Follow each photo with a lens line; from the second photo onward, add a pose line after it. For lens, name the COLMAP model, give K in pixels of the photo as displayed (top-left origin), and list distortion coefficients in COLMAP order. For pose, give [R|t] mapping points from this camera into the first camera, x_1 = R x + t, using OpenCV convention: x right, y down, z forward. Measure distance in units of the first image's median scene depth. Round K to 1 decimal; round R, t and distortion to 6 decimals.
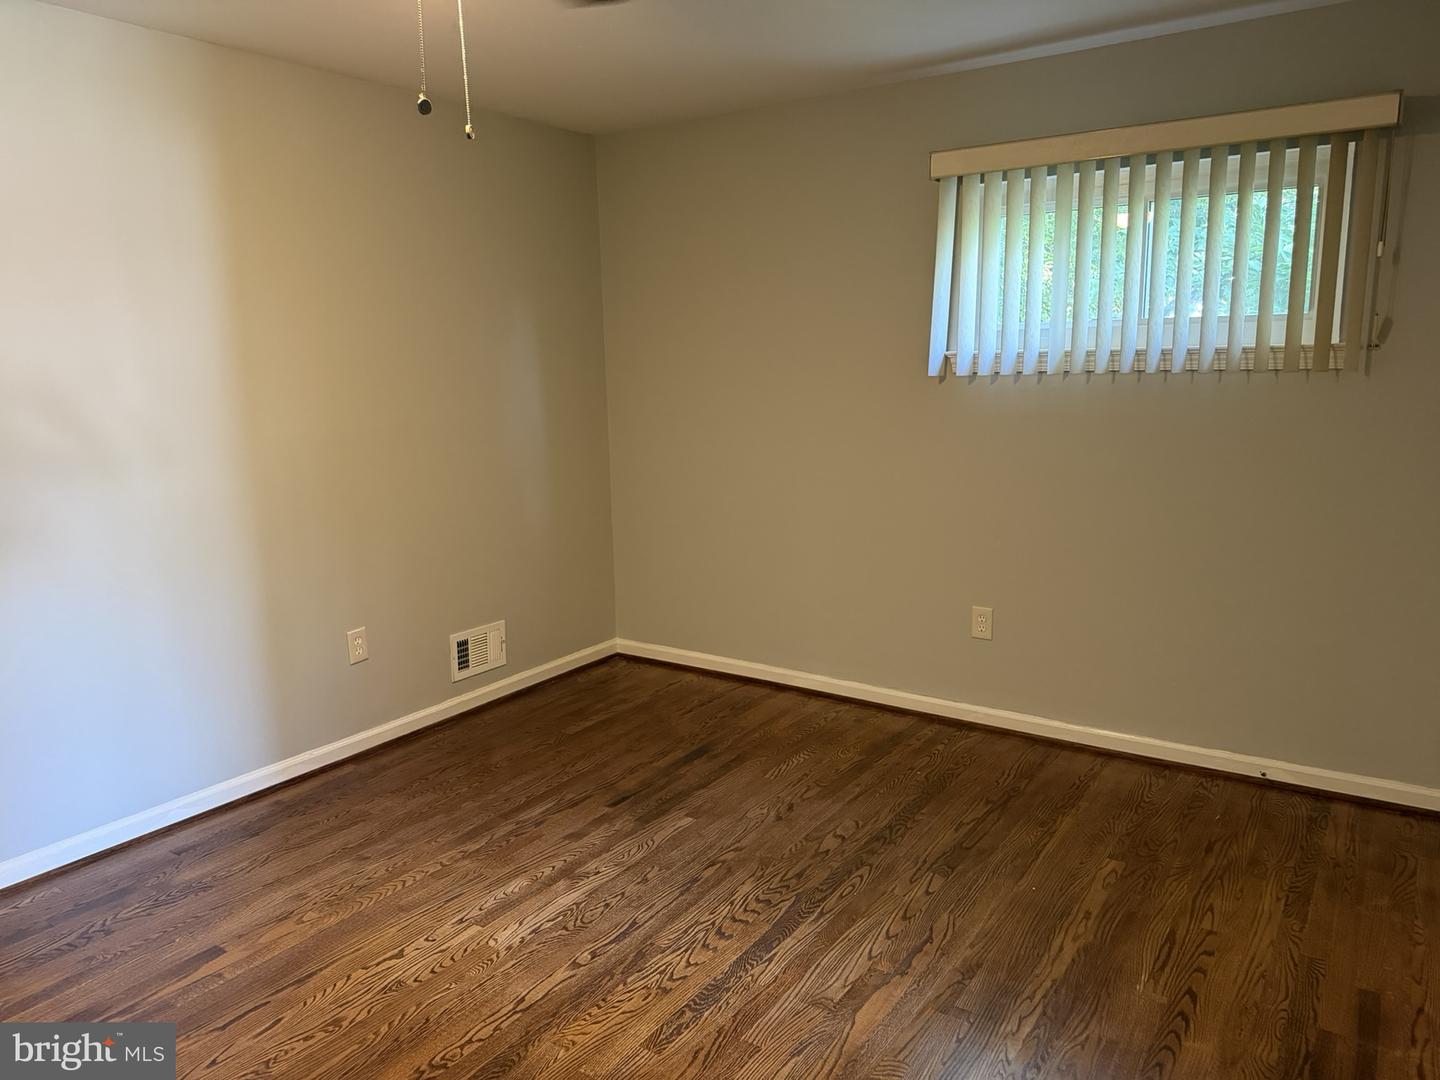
lens RADIAL K [[1013.8, 0, 725.4], [0, 1013.8, 535.0], [0, 0, 1]] dist [0.055574, -0.076574]
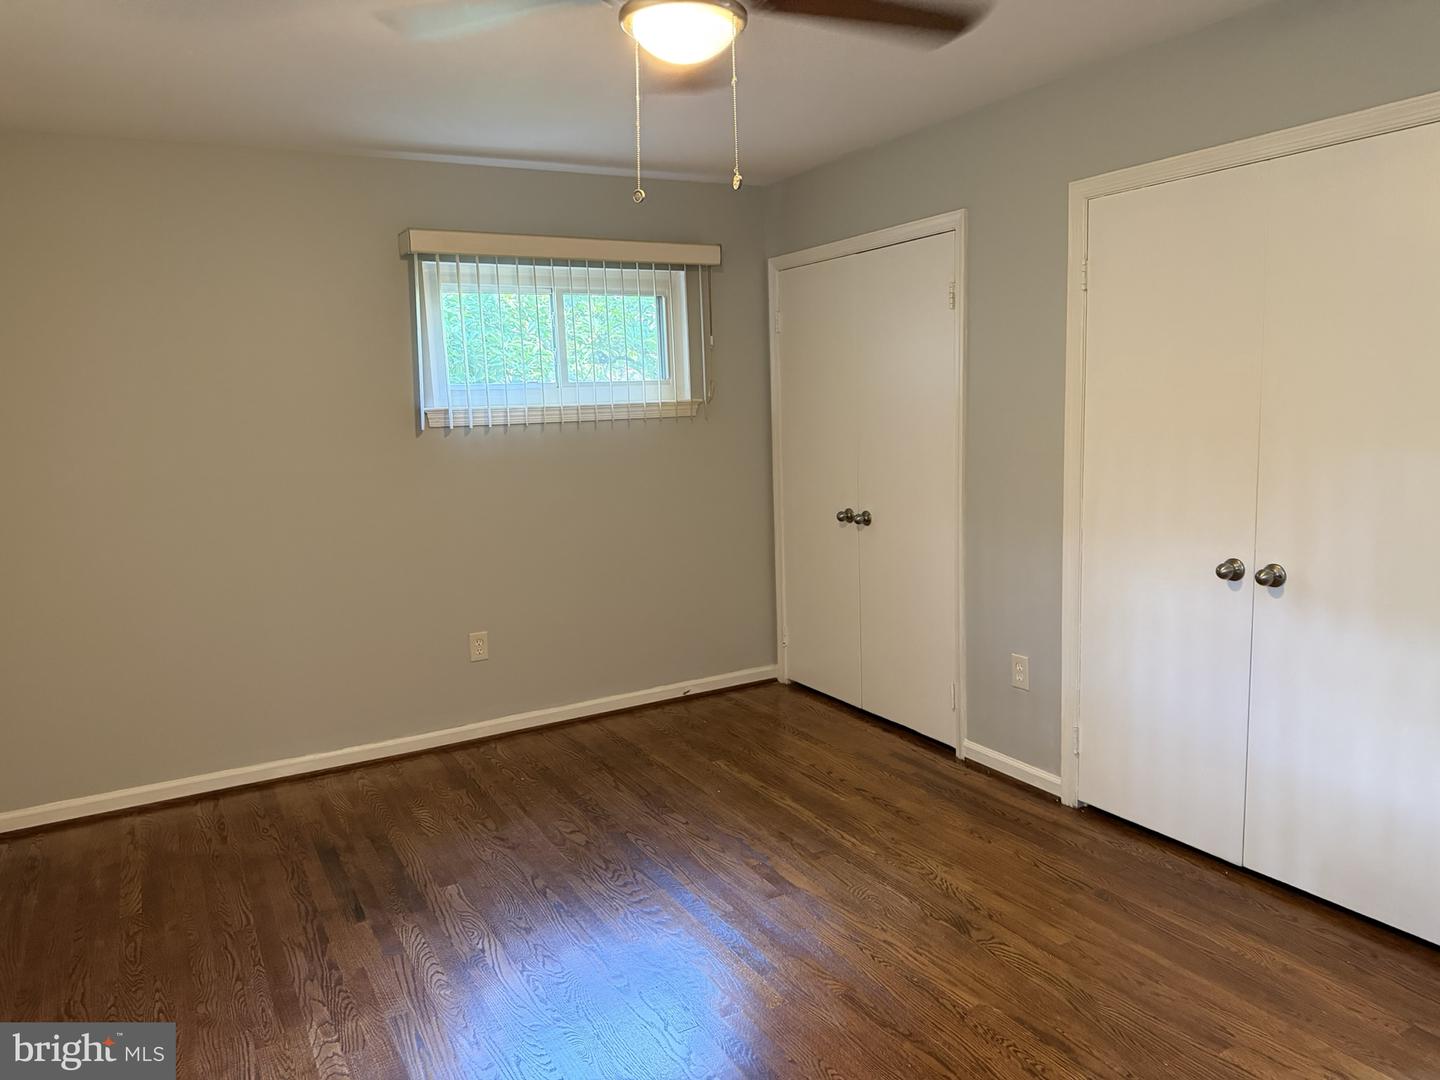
lens RADIAL K [[1013.8, 0, 708.2], [0, 1013.8, 486.0], [0, 0, 1]] dist [0.055574, -0.076574]
pose [[0.452892, -0.079942, 0.887974, -0.701137], [0.189639, 0.981819, -0.008331, -0.033136], [-0.871163, 0.172168, 0.459818, 0.266150]]
